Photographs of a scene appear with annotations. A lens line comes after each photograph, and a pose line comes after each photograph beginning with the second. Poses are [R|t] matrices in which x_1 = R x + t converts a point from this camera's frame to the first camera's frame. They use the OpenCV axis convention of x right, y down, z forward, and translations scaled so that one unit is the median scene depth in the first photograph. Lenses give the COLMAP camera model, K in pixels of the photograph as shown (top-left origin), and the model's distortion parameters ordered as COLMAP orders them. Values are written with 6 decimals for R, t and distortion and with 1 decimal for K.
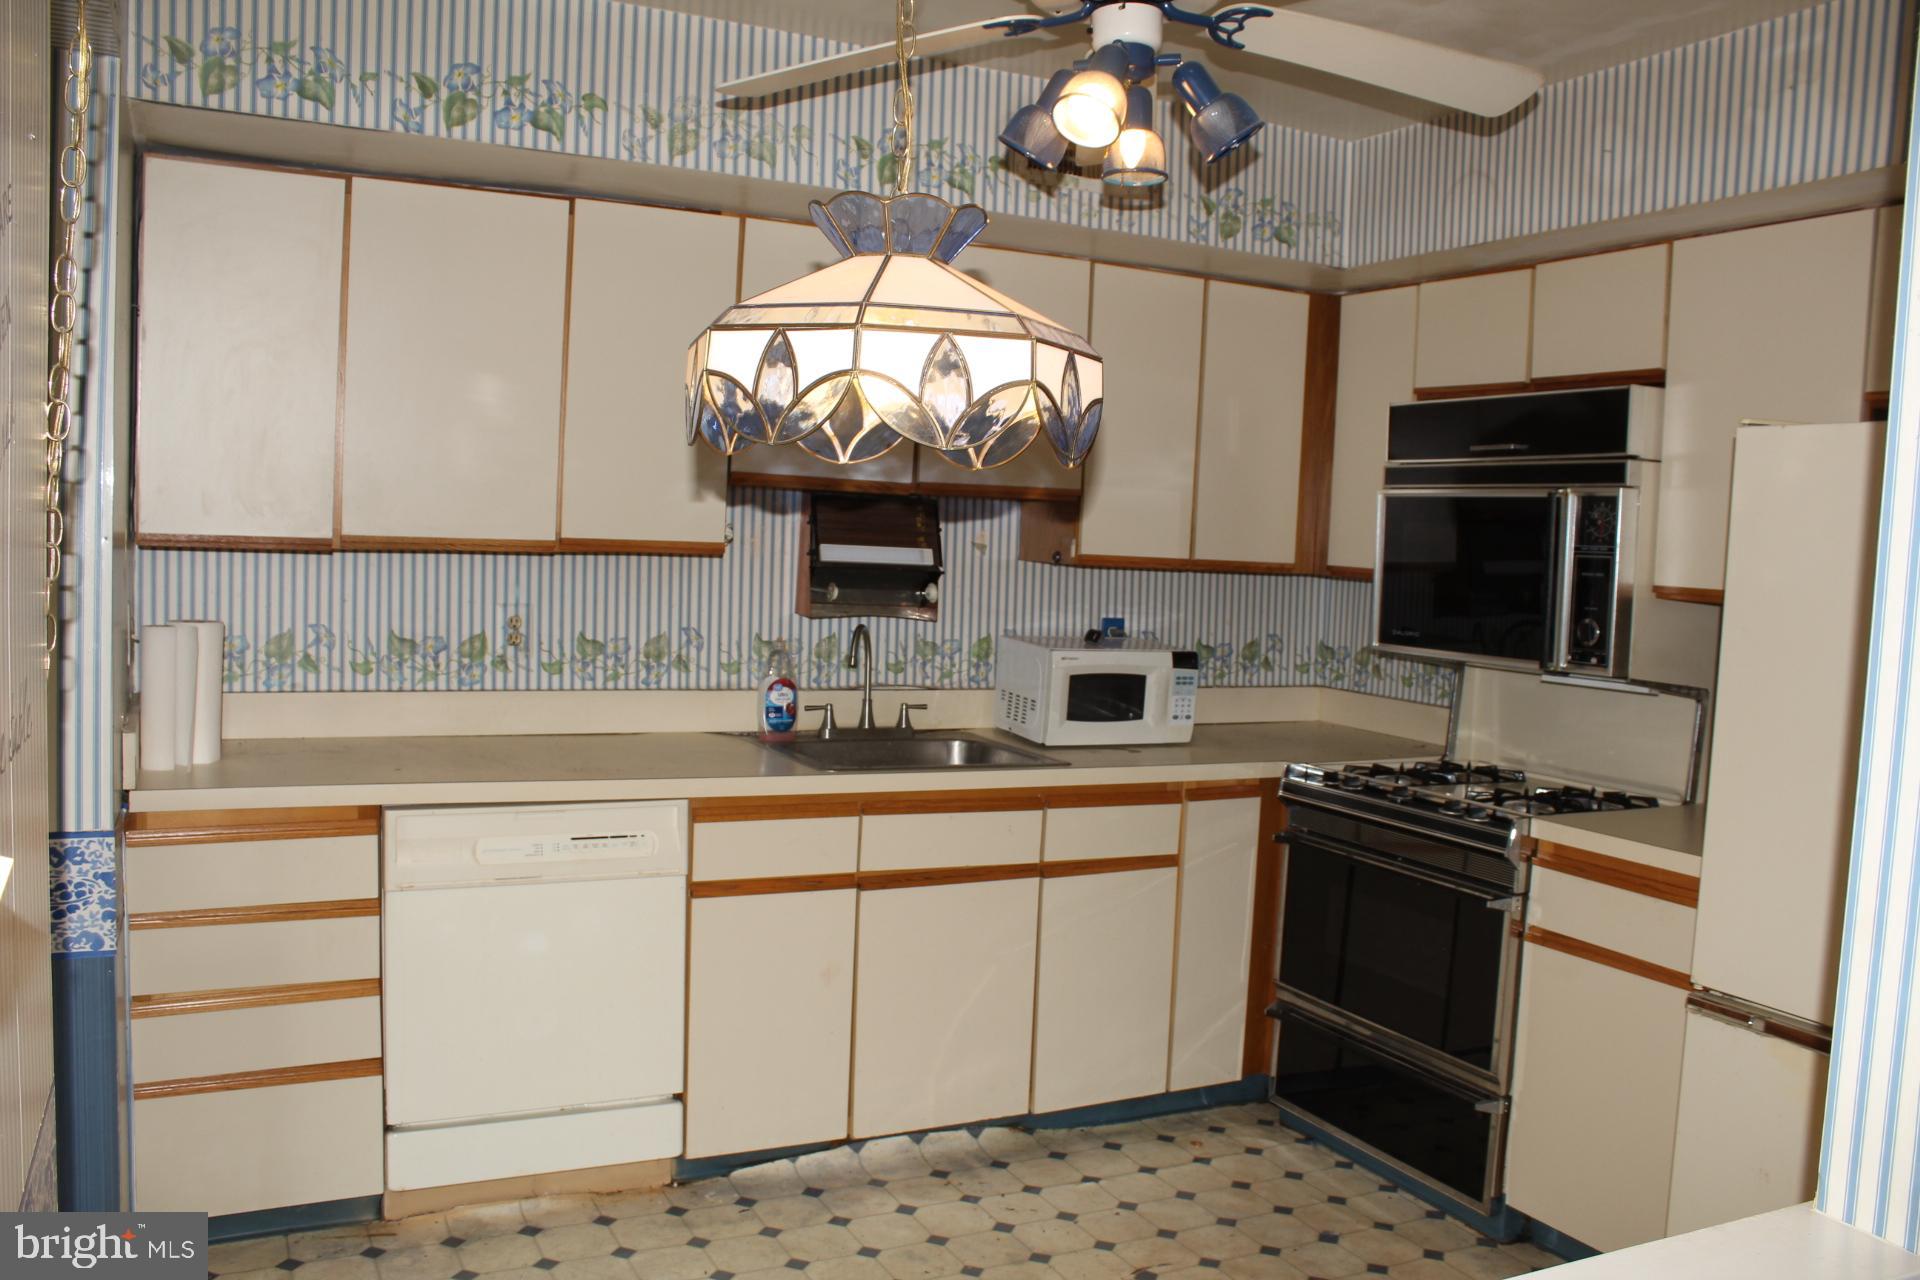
lens RADIAL K [[1594.6, 0, 955.2], [0, 1594.6, 646.7], [0, 0, 1]] dist [-0.118305, 0.039909]
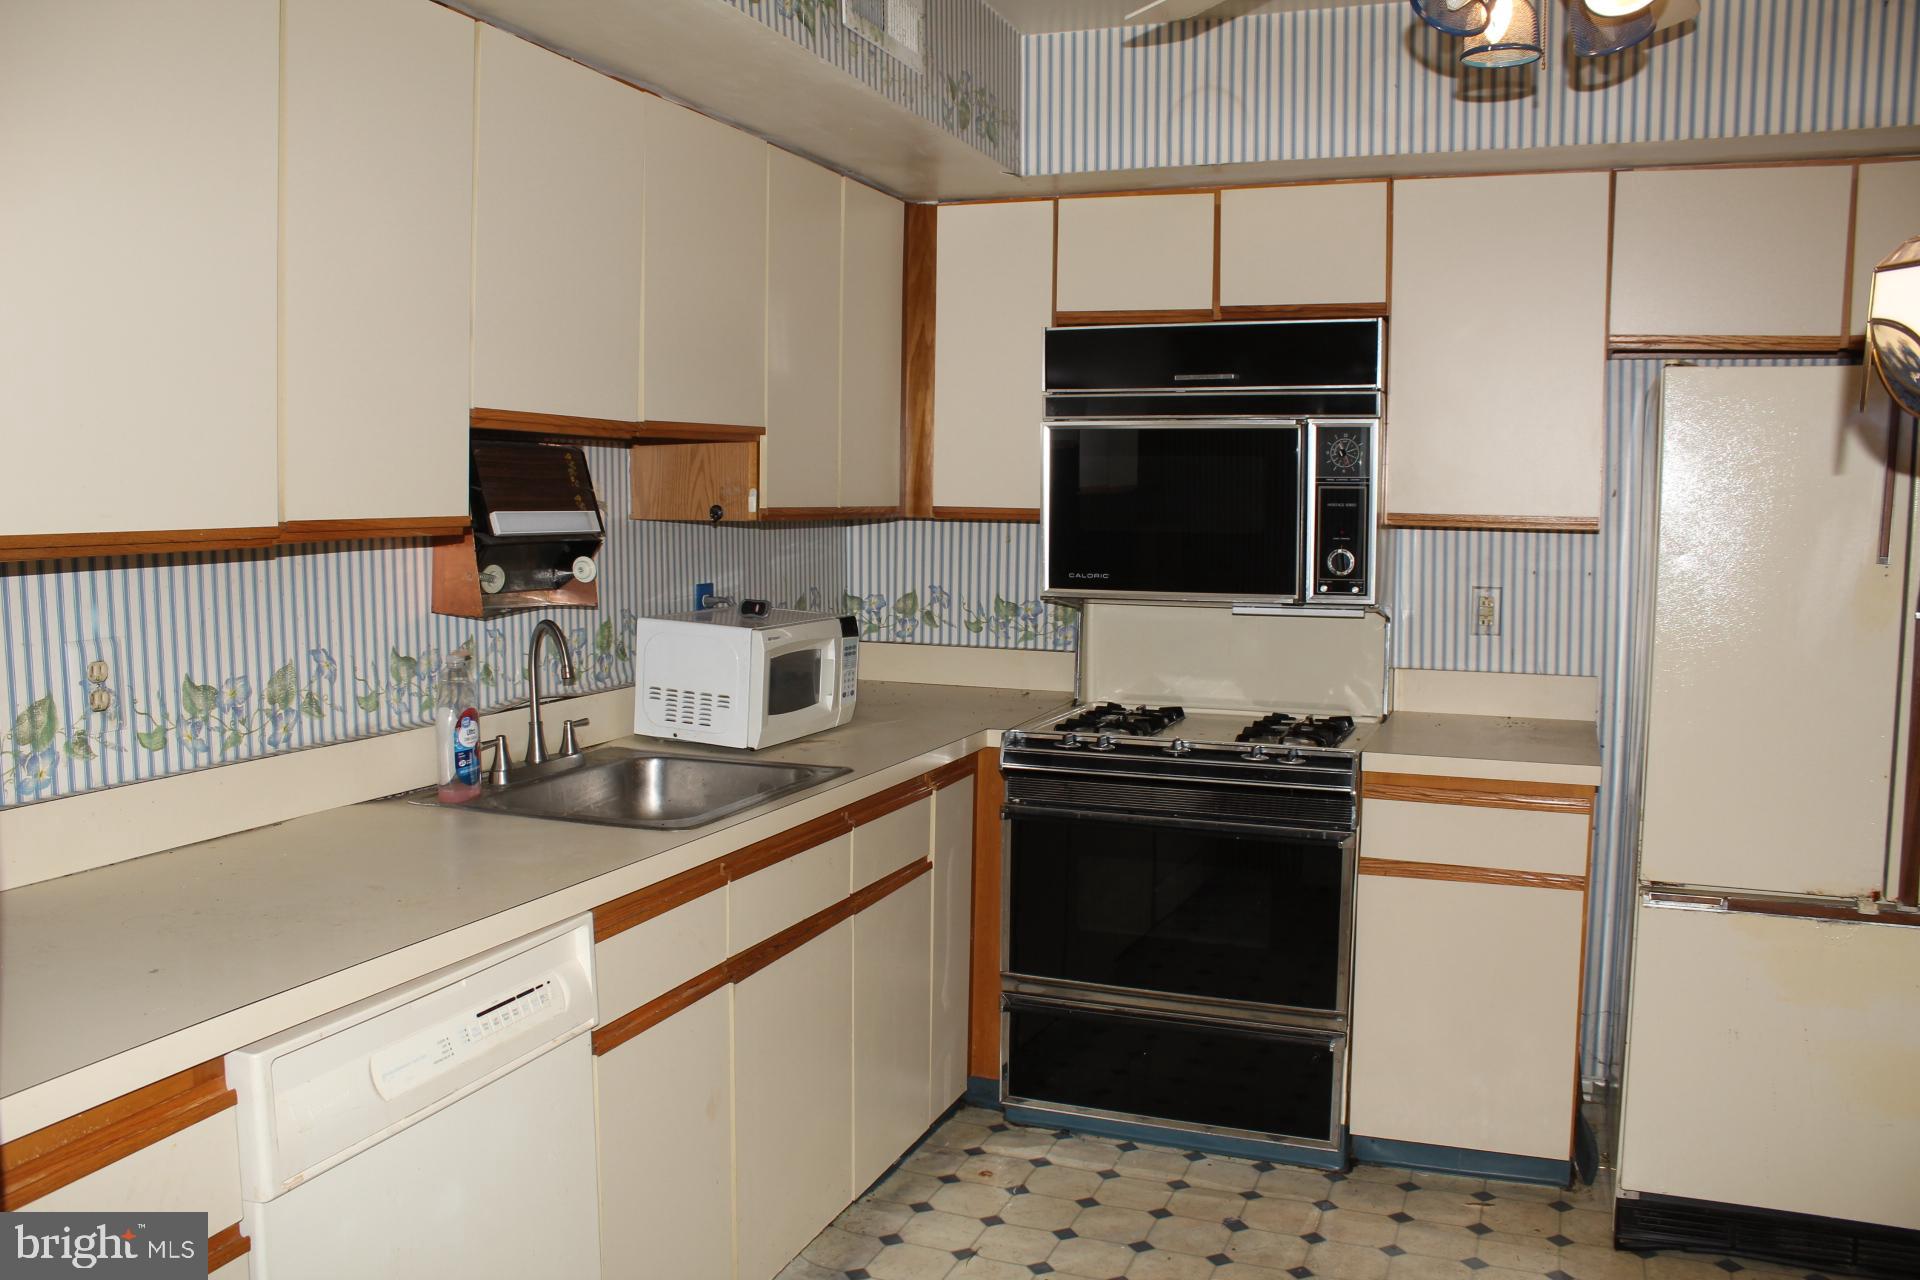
lens RADIAL K [[1594.6, 0, 963.3], [0, 1594.6, 647.5], [0, 0, 1]] dist [-0.118305, 0.039909]
pose [[0.737278, -0.103159, 0.667667, -0.411506], [0.072962, 0.994651, 0.073111, -0.041425], [-0.671638, -0.005189, 0.740862, 0.358436]]
